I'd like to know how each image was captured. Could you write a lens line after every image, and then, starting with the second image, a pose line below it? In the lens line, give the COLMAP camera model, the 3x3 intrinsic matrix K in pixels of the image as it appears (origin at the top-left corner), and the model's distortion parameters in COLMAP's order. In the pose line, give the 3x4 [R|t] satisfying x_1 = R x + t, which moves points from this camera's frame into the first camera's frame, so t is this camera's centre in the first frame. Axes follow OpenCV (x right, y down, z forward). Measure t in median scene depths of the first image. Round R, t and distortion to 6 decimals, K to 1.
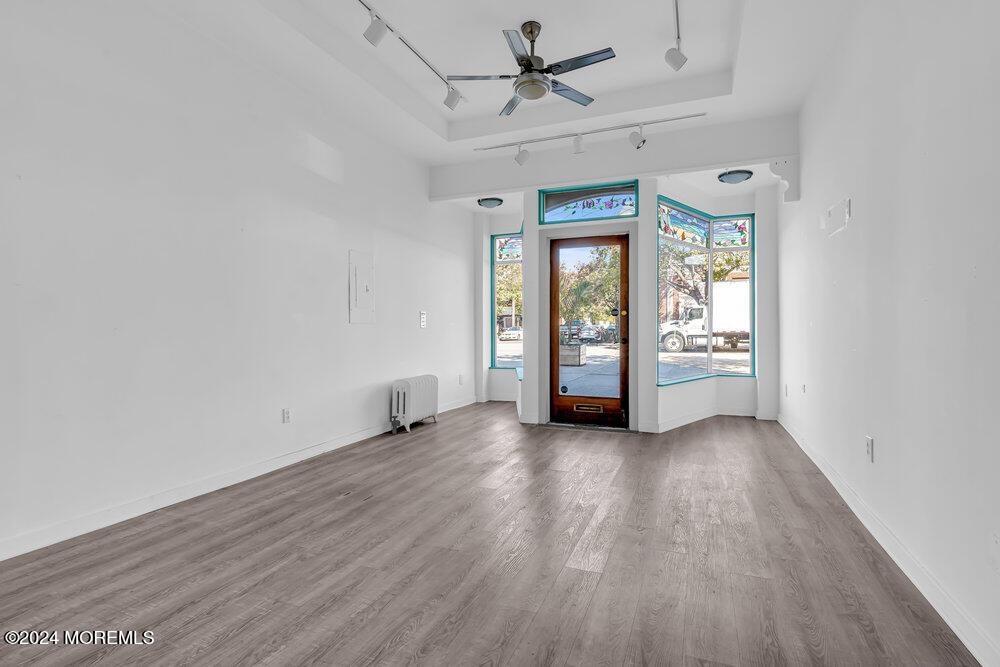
lens RADIAL K [[478.4, 0, 501.9], [0, 478.4, 332.5], [0, 0, 1]] dist [-0.005076, 0.000751]
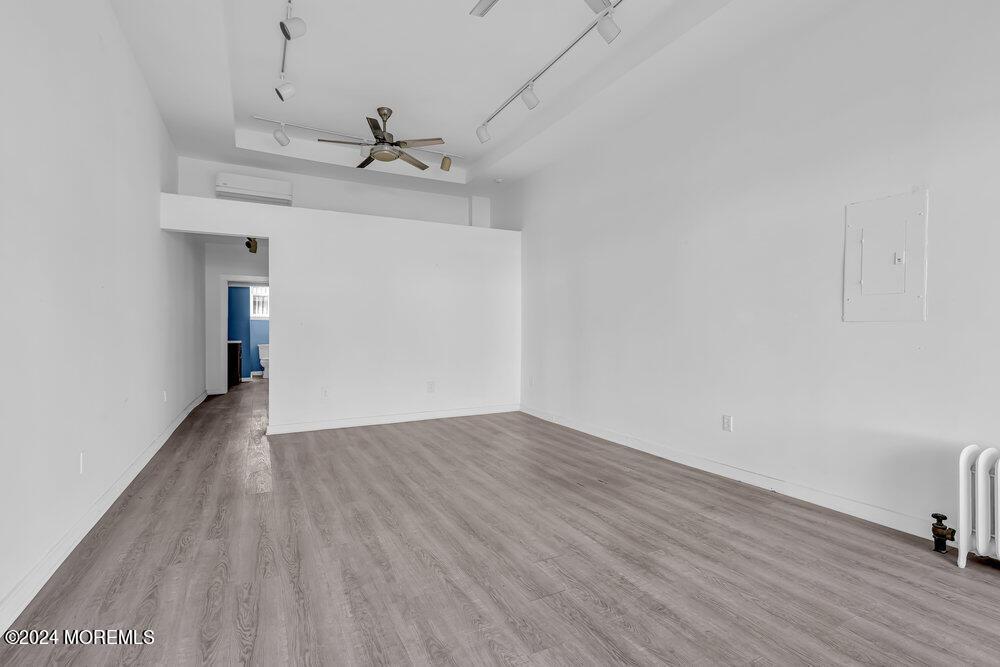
lens RADIAL K [[464.3, 0, 503.0], [0, 464.3, 332.3], [0, 0, 1]] dist [-0.008477, 0.002418]
pose [[-0.638459, 0.002917, -0.769650, 0.385791], [-0.008303, 0.999909, 0.010677, -0.007002], [0.769611, 0.013208, -0.638377, 0.913711]]
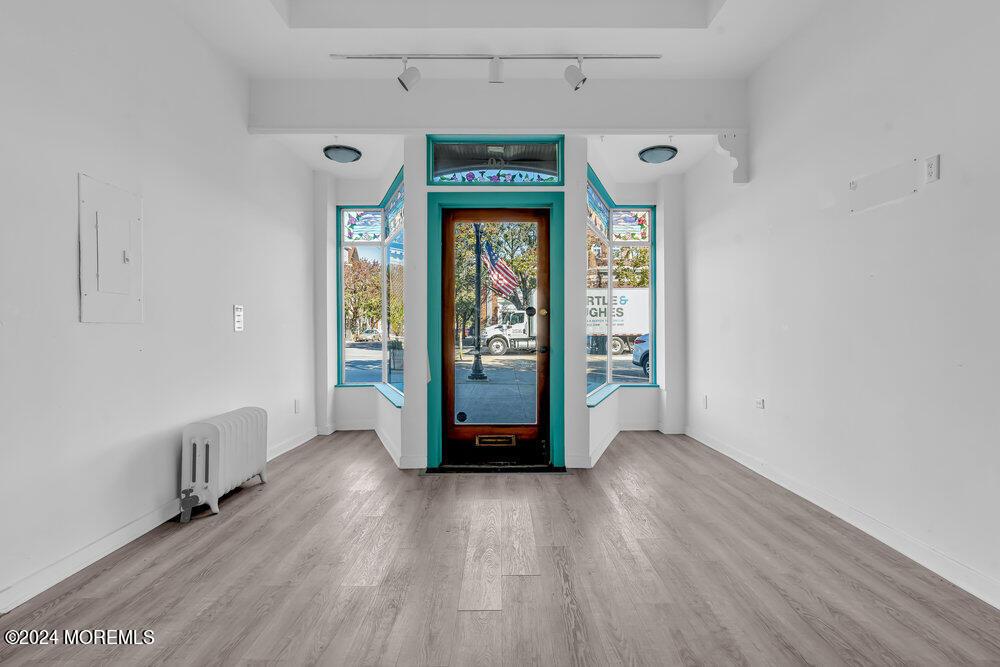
lens RADIAL K [[464.3, 0, 502.1], [0, 464.3, 335.8], [0, 0, 1]] dist [-0.008477, 0.002418]
pose [[0.923256, -0.003135, 0.384172, -0.087815], [0.003341, 0.999994, 0.000133, -0.003472], [-0.384170, 0.001160, 0.923261, 0.344650]]
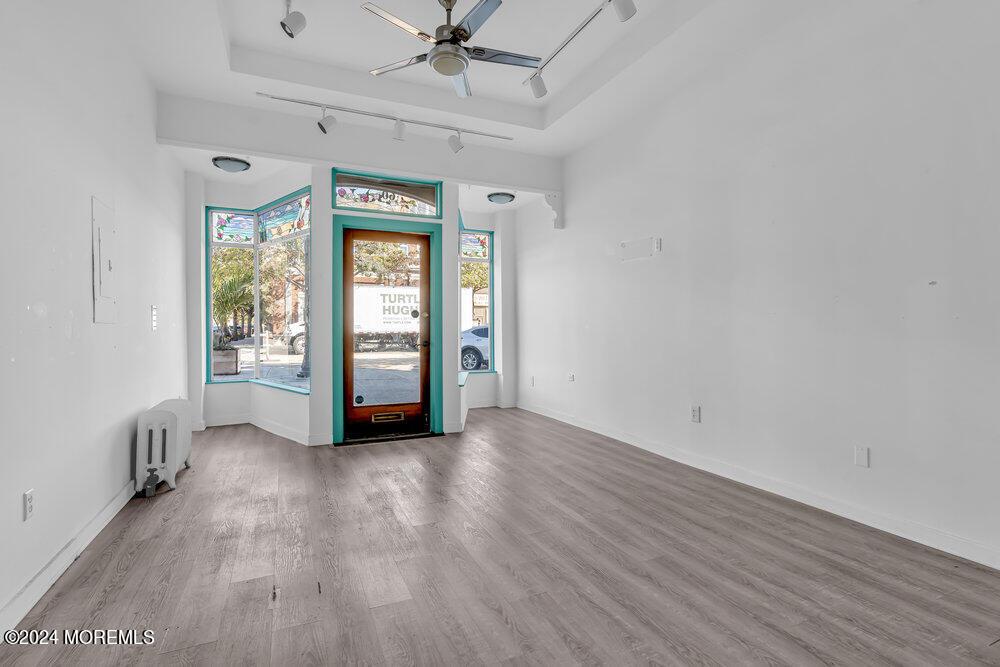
lens RADIAL K [[478.4, 0, 500.1], [0, 478.4, 331.4], [0, 0, 1]] dist [-0.005076, 0.000751]
pose [[0.688254, -0.003361, 0.725462, -0.349373], [0.006504, 0.999978, -0.001537, -0.004164], [-0.725441, 0.005776, 0.688260, 0.214169]]
